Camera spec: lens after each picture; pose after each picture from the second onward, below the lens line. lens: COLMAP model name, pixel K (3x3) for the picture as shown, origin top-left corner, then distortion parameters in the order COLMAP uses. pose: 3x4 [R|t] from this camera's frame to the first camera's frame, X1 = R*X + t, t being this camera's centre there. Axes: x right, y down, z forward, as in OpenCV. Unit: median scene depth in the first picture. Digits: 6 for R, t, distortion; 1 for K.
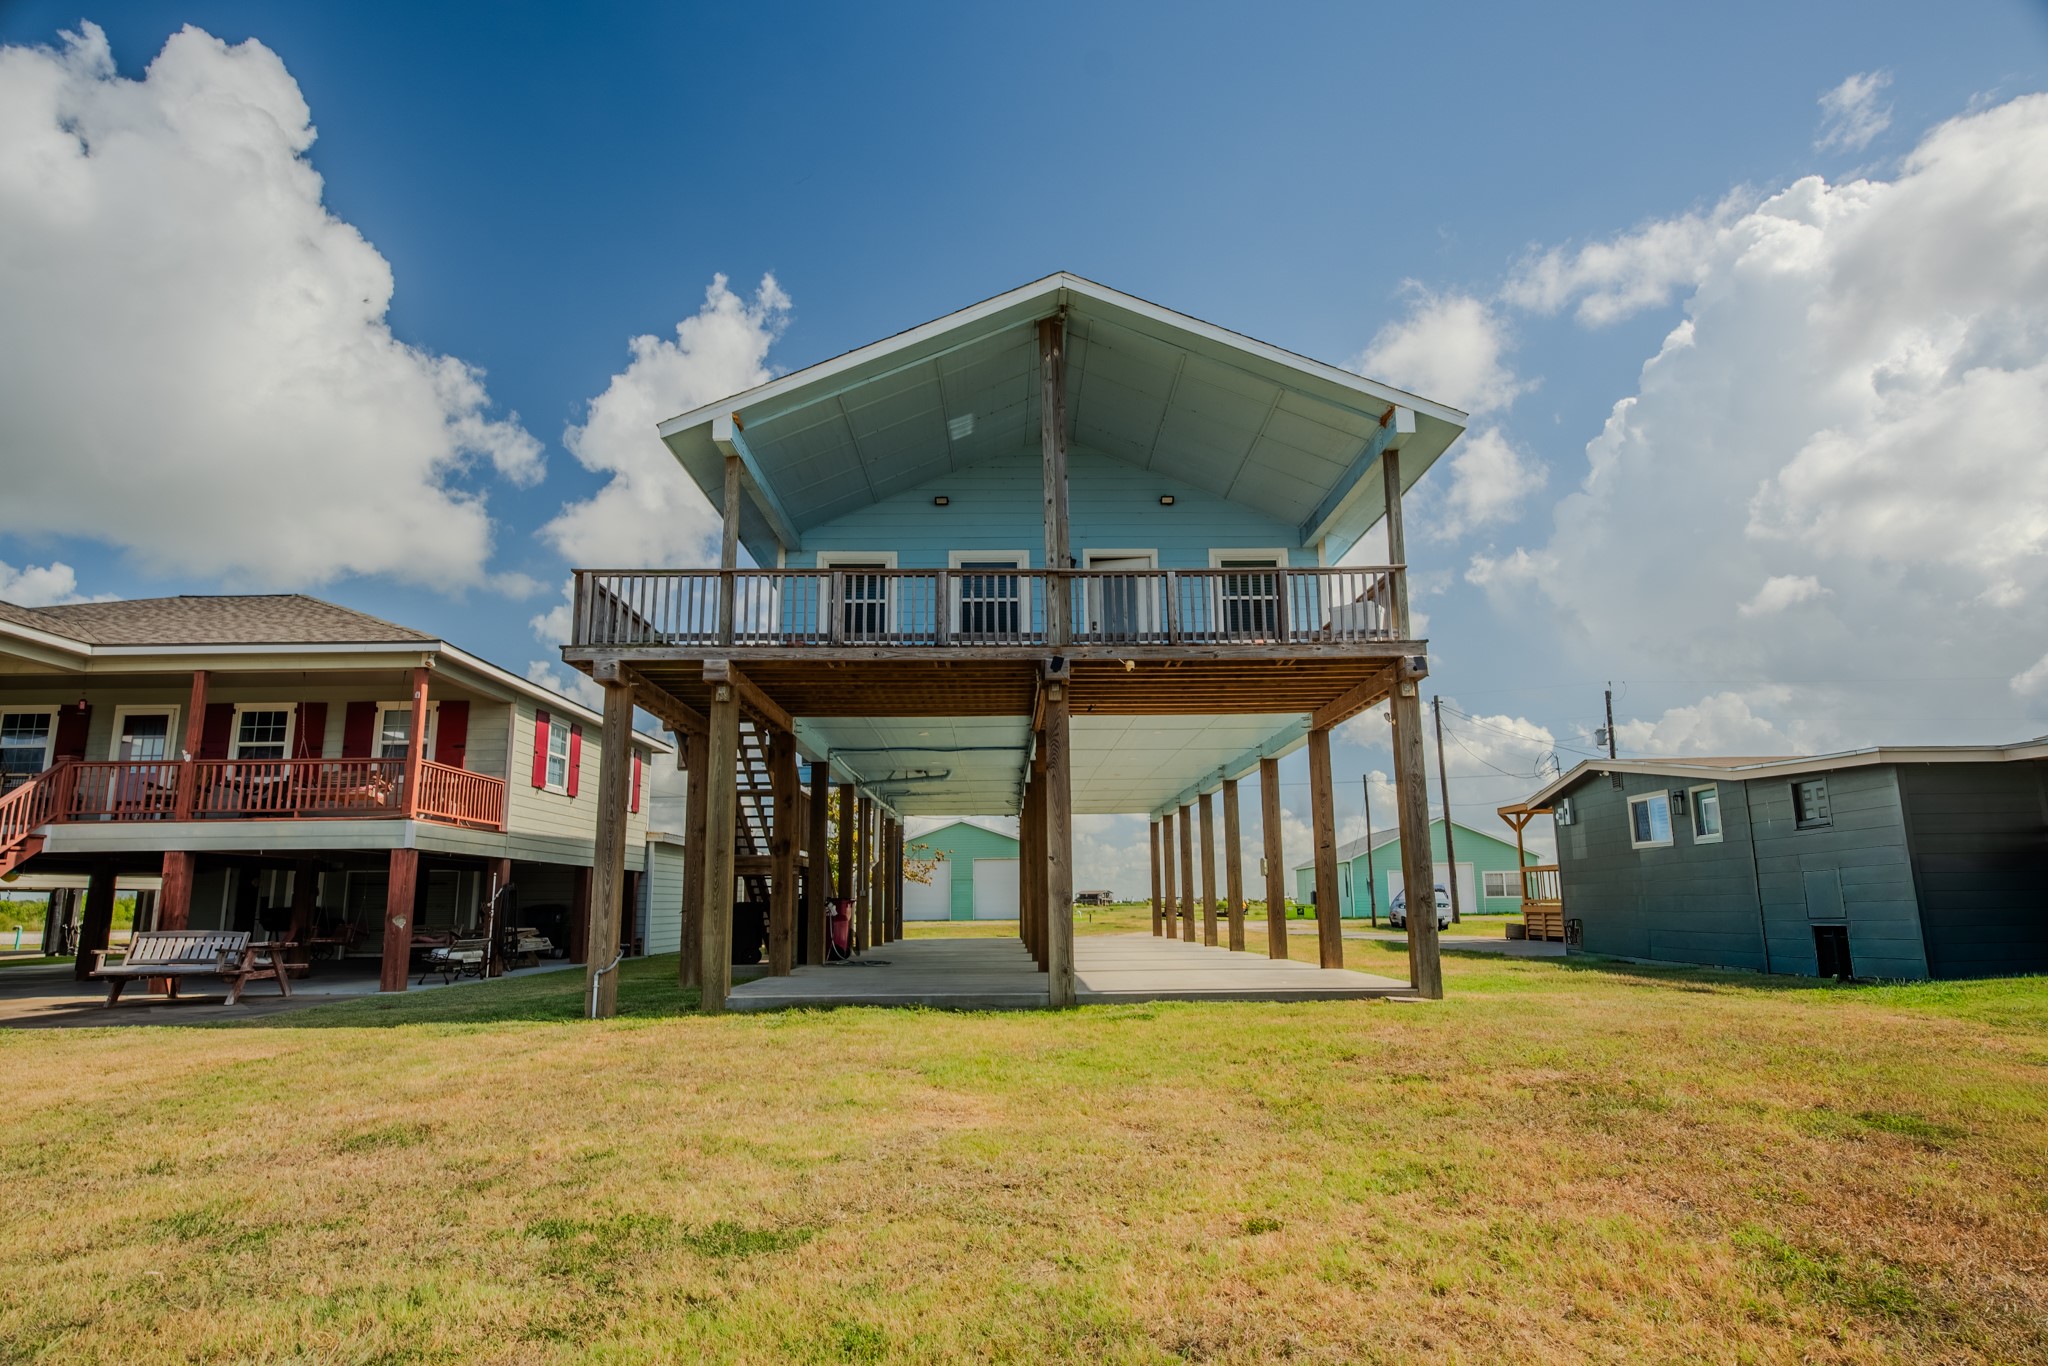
lens RADIAL K [[1168.9, 0, 1027.7], [0, 1168.9, 676.9], [0, 0, 1]] dist [-0.024330, 0.014340]
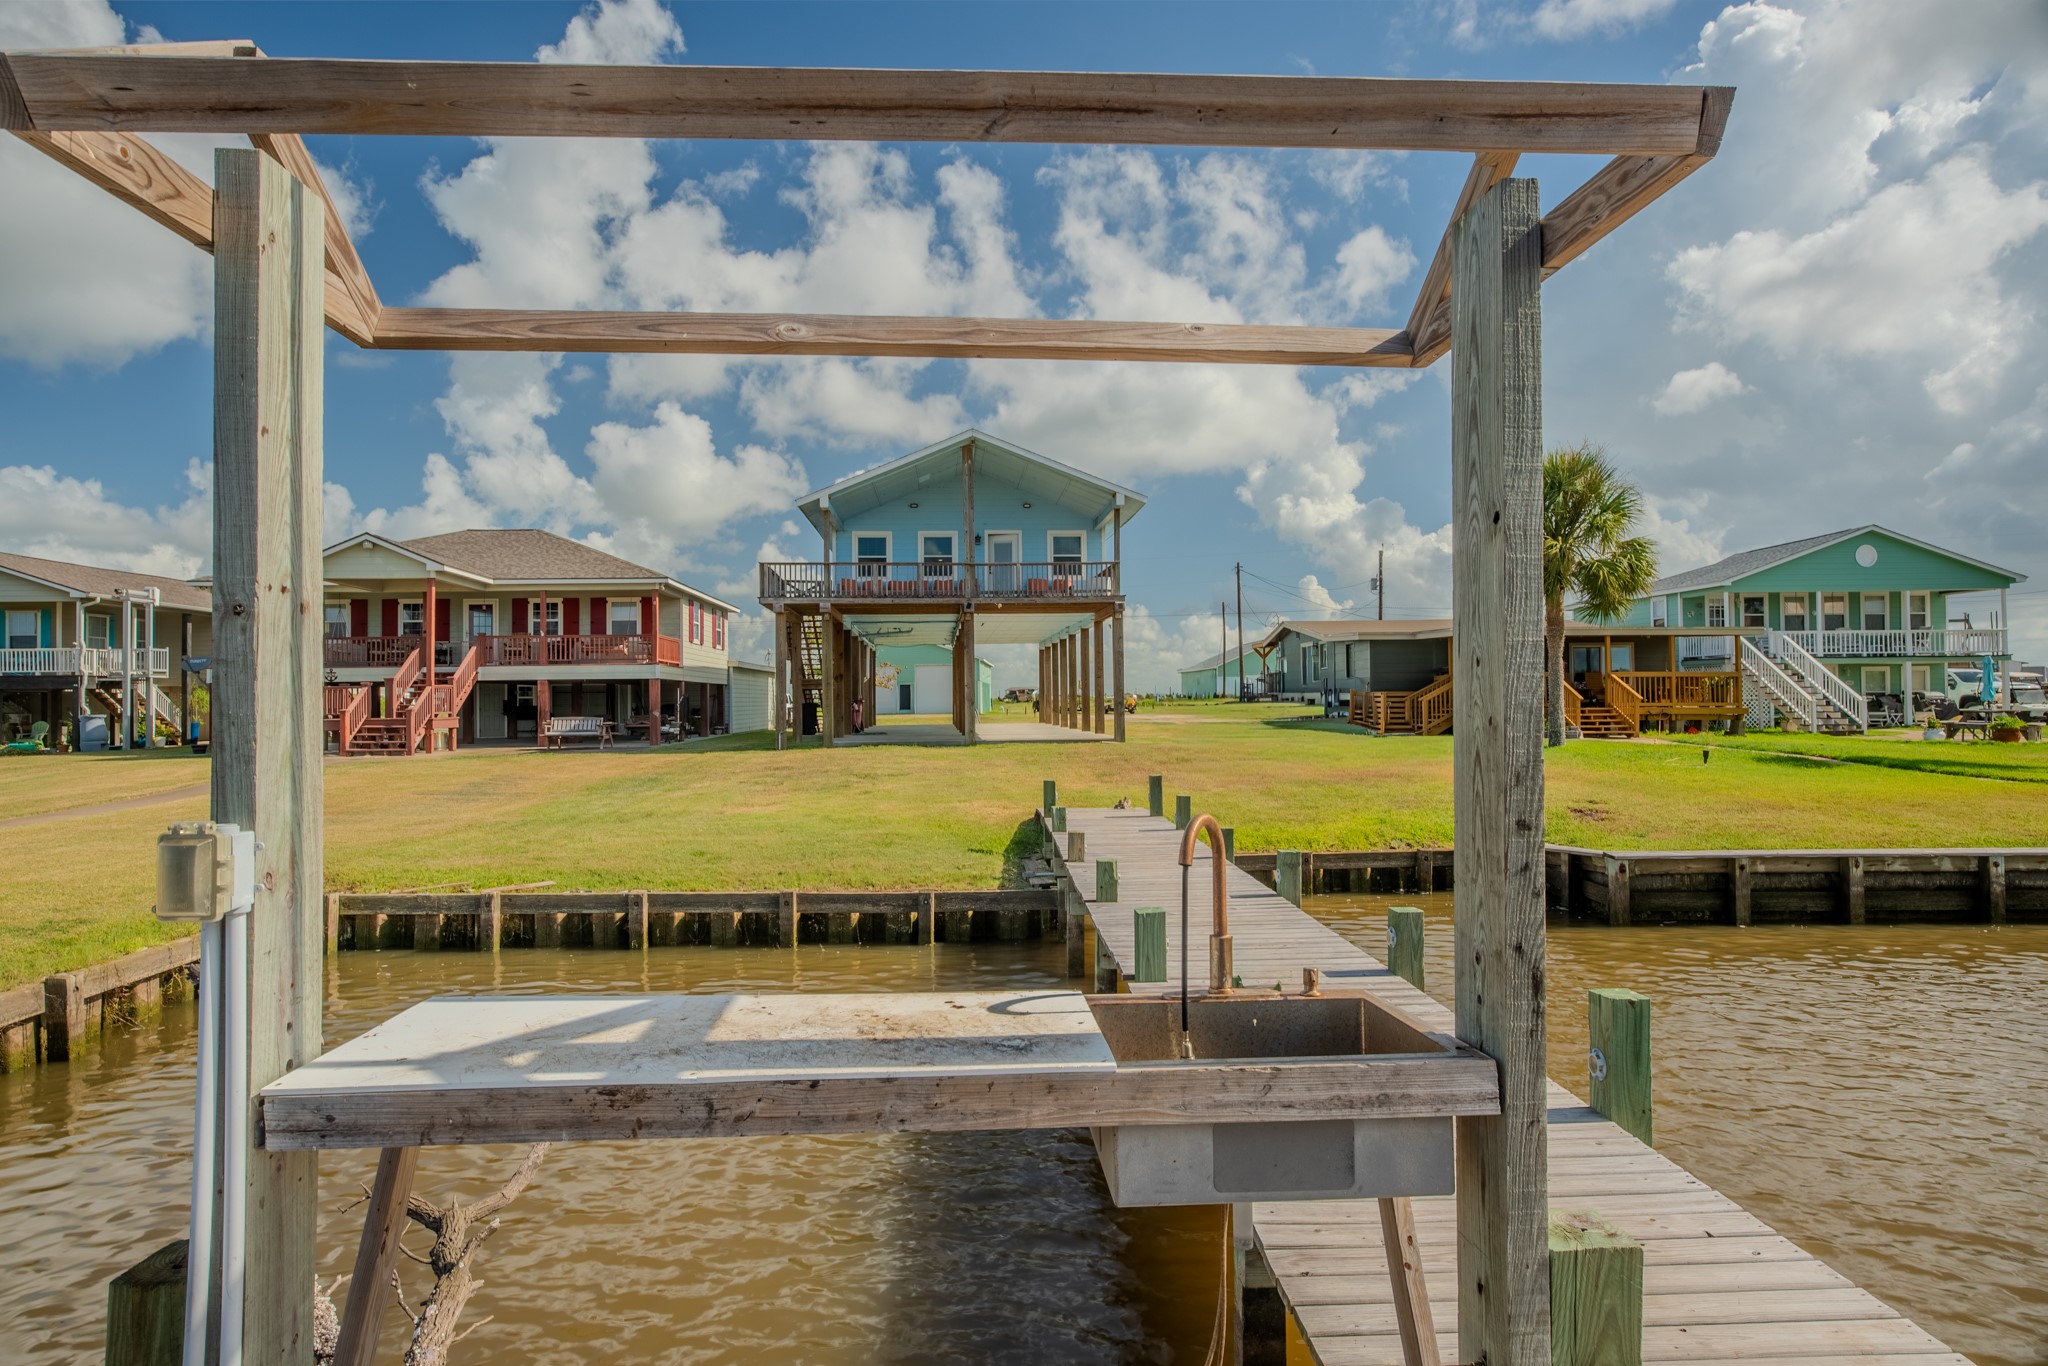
lens RADIAL K [[1168.9, 0, 1022.5], [0, 1168.9, 685.4], [0, 0, 1]] dist [-0.024330, 0.014340]
pose [[0.998765, 0.000840, 0.049679, 0.012761], [-0.009707, 0.983889, 0.178518, -0.213734], [-0.048729, -0.178779, 0.982682, -1.058769]]
